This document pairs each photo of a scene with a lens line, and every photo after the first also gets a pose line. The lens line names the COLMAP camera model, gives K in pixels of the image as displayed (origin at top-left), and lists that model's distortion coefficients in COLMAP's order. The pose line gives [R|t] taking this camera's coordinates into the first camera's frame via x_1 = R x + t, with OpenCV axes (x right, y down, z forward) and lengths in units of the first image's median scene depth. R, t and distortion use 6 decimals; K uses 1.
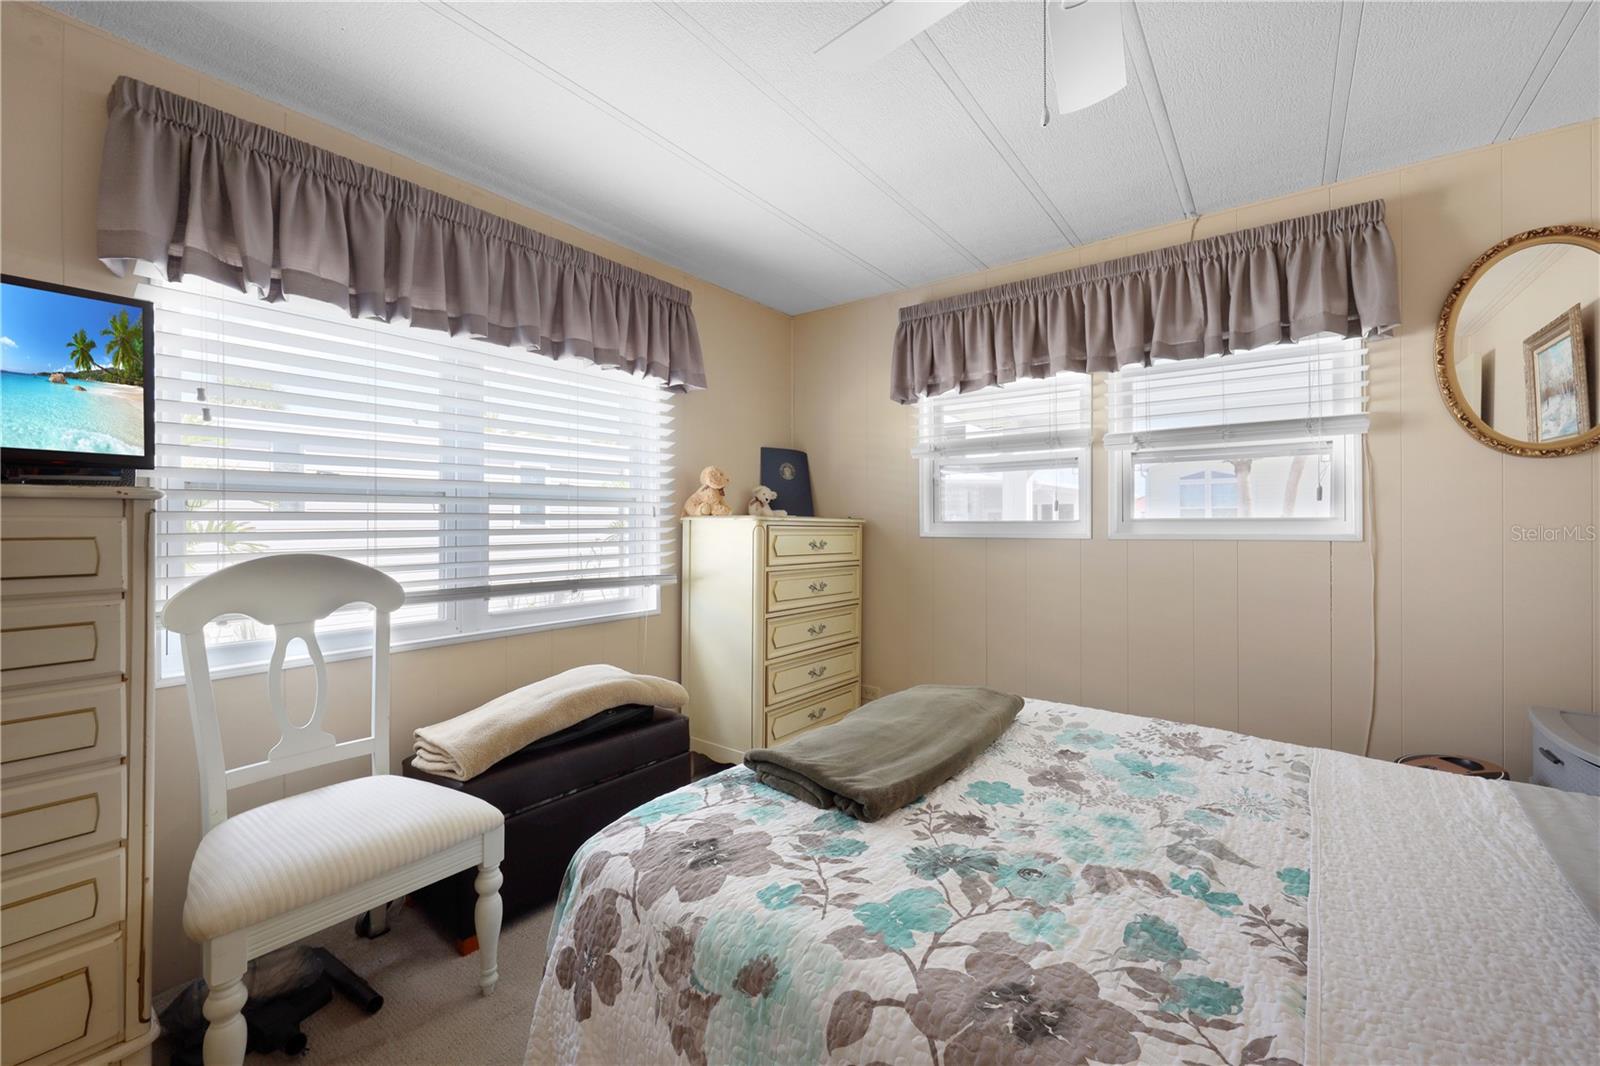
lens RADIAL K [[656.3, 0, 810.2], [0, 656.3, 524.1], [0, 0, 1]] dist [0.001586, 0.000761]
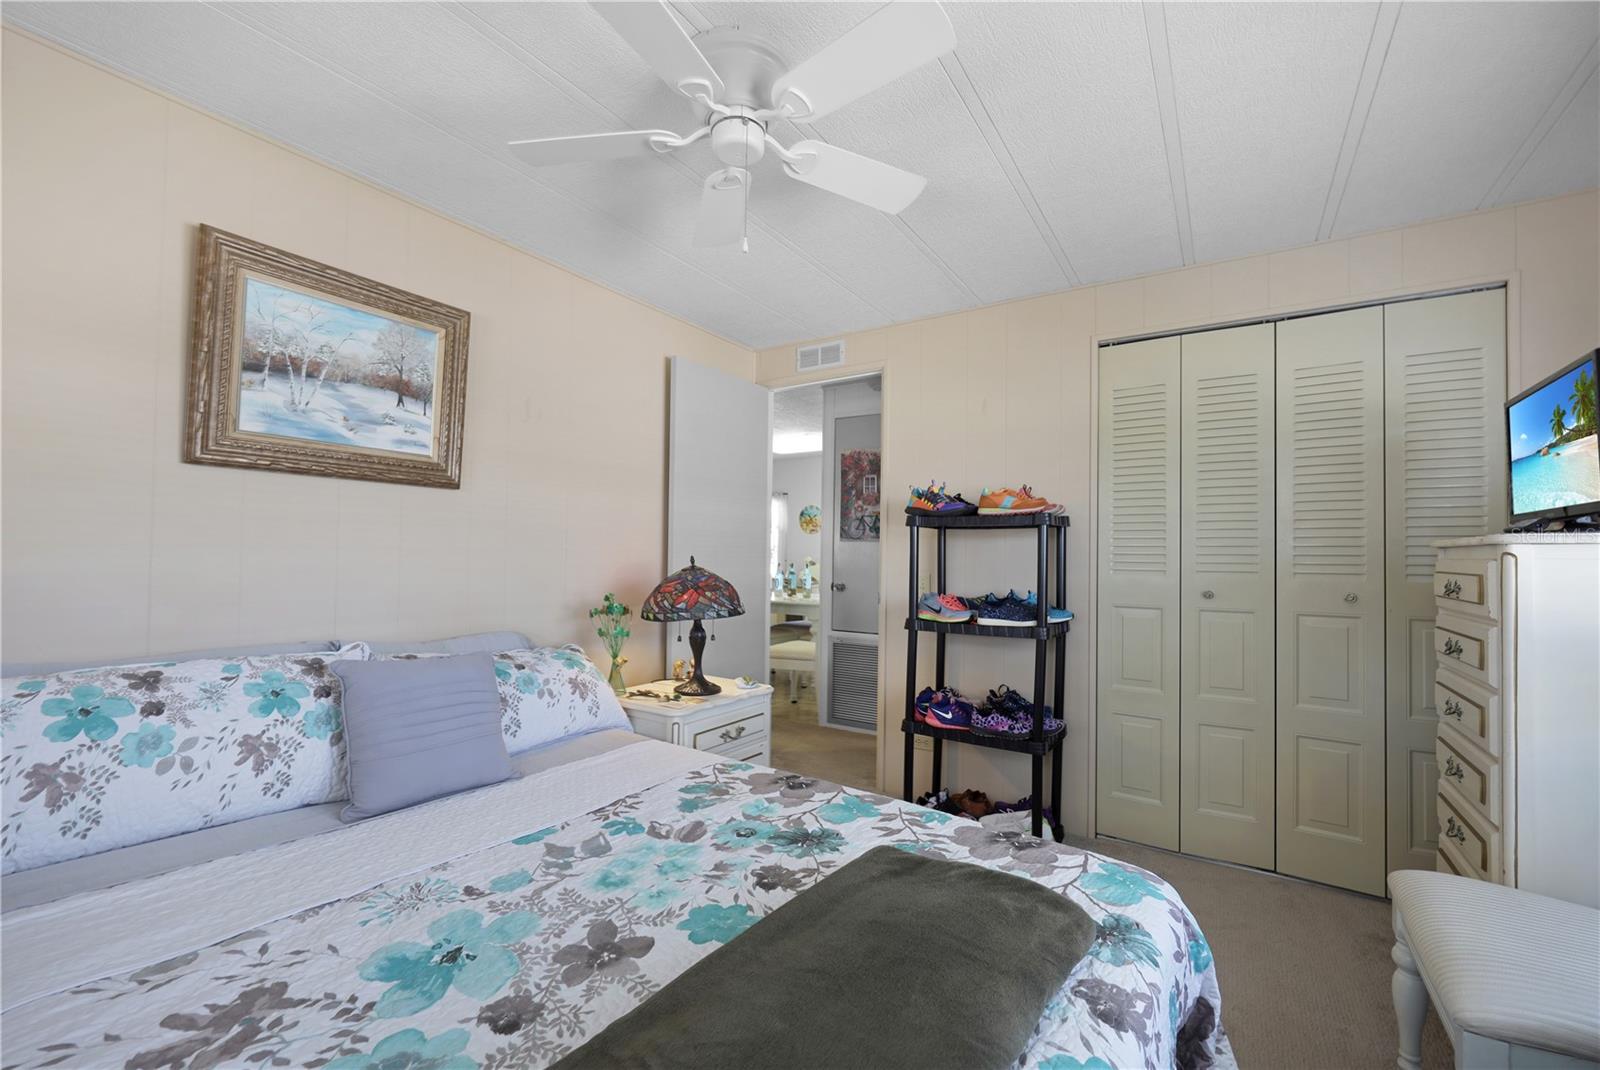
lens RADIAL K [[656.3, 0, 794.2], [0, 656.3, 533.7], [0, 0, 1]] dist [0.001586, 0.000761]
pose [[-0.998849, -0.019914, -0.043627, 0.288601], [-0.019017, 0.999601, -0.020899, -0.013349], [0.044025, -0.020045, -0.998829, 2.113115]]
